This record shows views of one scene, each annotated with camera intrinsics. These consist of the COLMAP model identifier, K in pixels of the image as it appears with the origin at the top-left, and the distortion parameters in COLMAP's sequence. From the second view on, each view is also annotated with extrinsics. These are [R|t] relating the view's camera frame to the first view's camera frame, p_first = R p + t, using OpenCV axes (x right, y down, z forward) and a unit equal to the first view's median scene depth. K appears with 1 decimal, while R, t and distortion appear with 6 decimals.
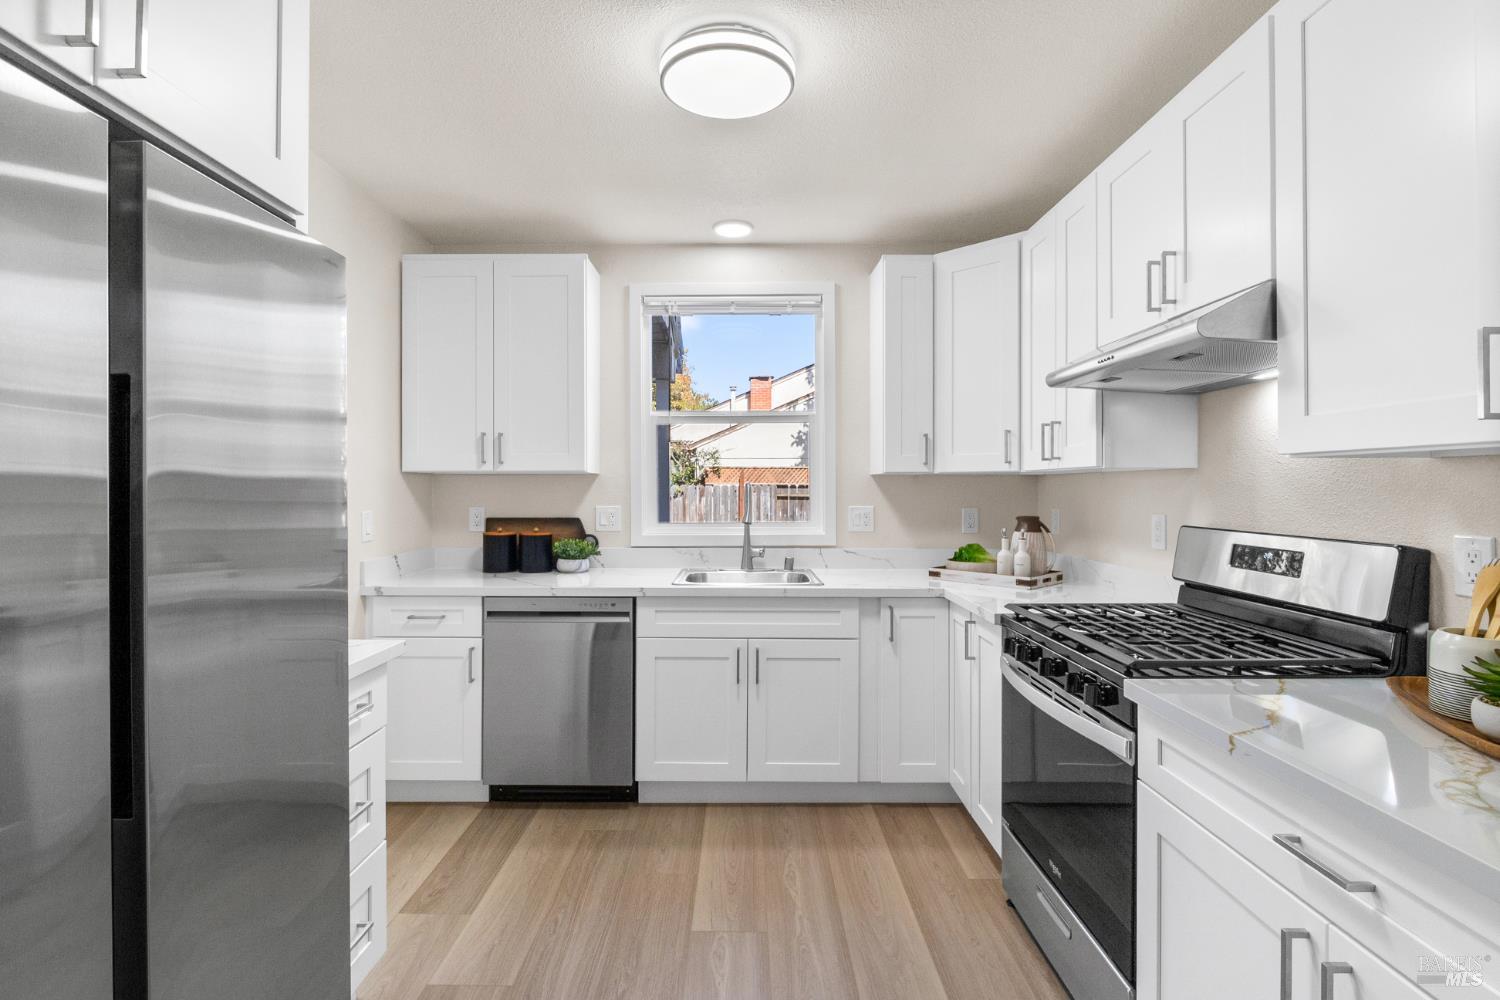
lens RADIAL K [[699.8, 0, 740.6], [0, 699.8, 484.2], [0, 0, 1]] dist [-0.002428, -0.001757]
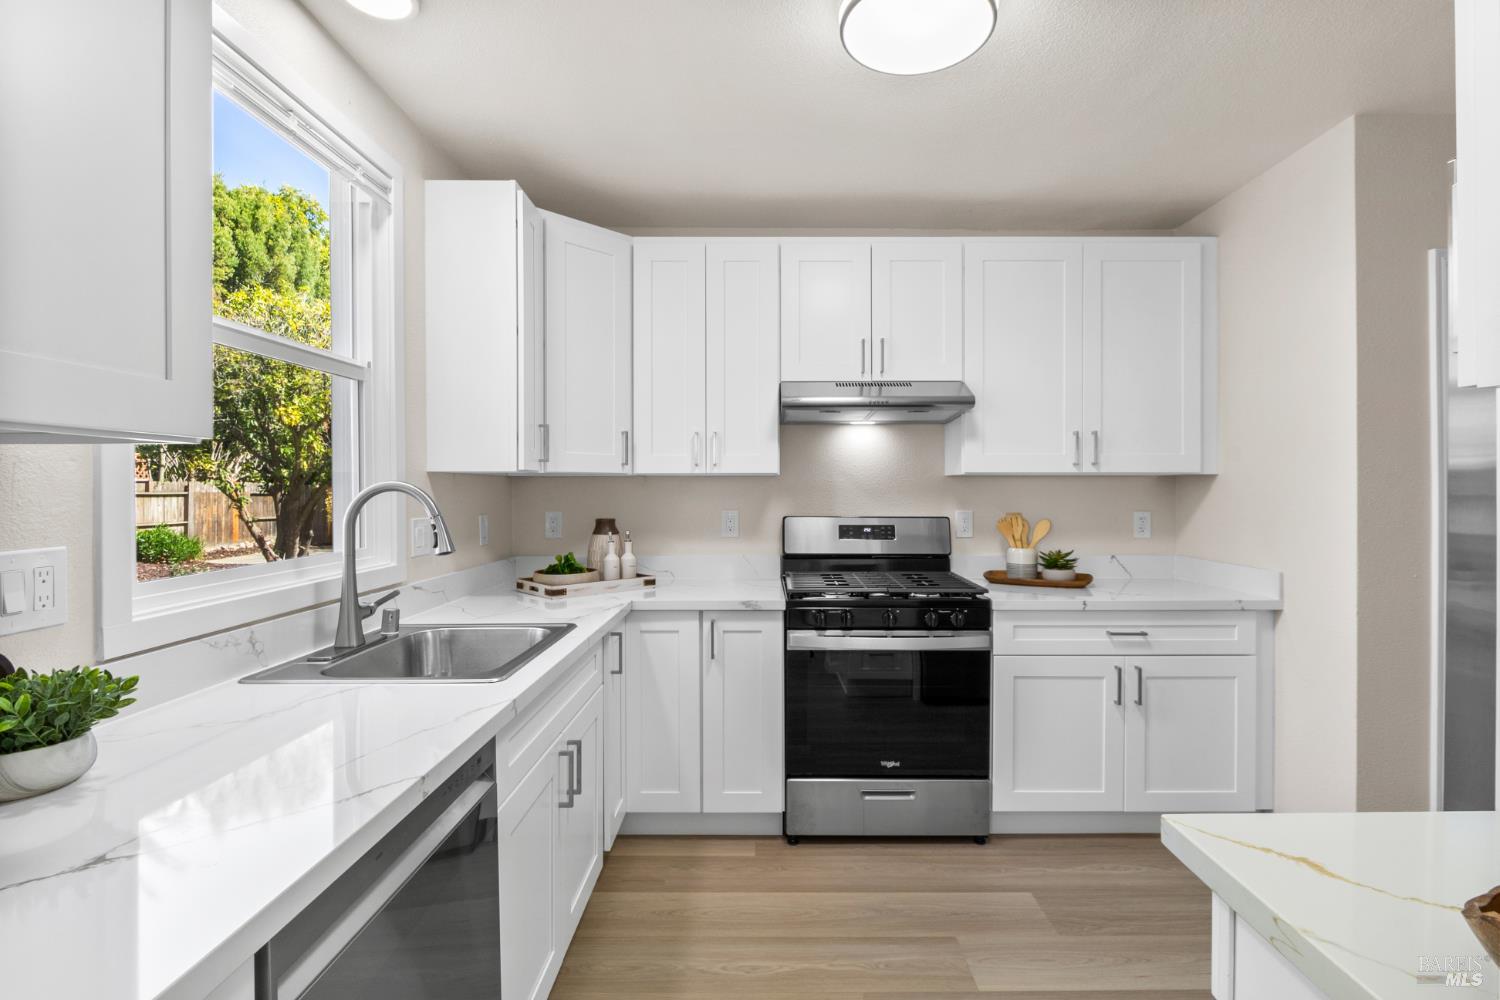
lens RADIAL K [[699.8, 0, 754.0], [0, 699.8, 497.2], [0, 0, 1]] dist [-0.002428, -0.001757]
pose [[0.010825, -0.000021, 0.999941, -0.579031], [0.001234, 0.999999, 0.000007, 0.014735], [-0.999941, 0.001234, 0.010825, 0.777070]]
